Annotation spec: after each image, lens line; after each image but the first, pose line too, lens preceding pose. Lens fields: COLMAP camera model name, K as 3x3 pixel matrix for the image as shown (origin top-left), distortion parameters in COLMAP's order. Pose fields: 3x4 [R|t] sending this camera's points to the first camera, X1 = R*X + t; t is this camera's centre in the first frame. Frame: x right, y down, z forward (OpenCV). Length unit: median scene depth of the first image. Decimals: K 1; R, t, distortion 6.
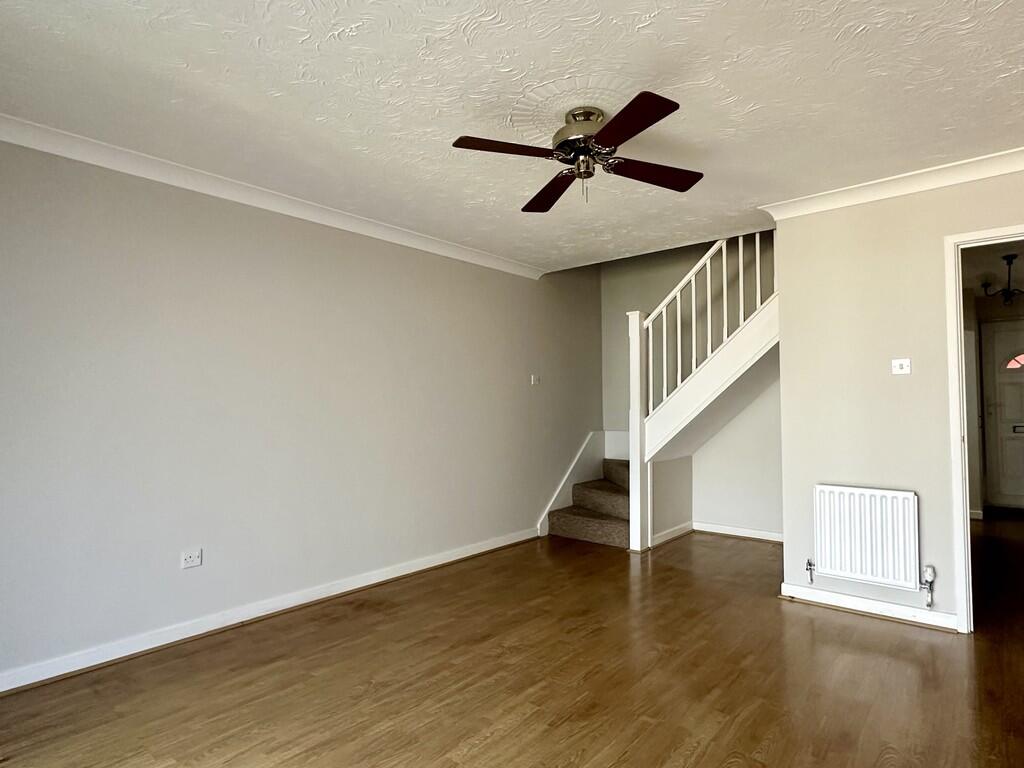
lens RADIAL K [[564.0, 0, 510.3], [0, 564.0, 387.3], [0, 0, 1]] dist [0.022400, 0.000301]
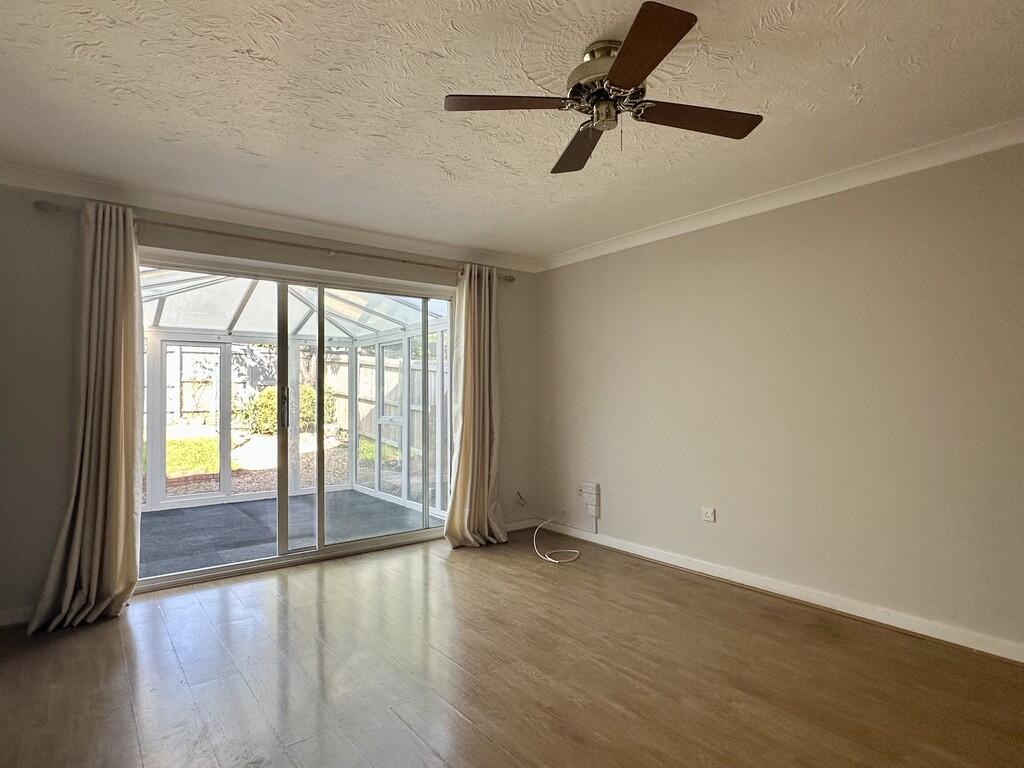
lens RADIAL K [[564.0, 0, 509.6], [0, 564.0, 388.1], [0, 0, 1]] dist [0.022400, 0.000301]
pose [[-0.198695, -0.011720, -0.979991, 0.953897], [0.038703, 0.999055, -0.019796, 0.030560], [0.979297, -0.041862, -0.198053, 1.008581]]
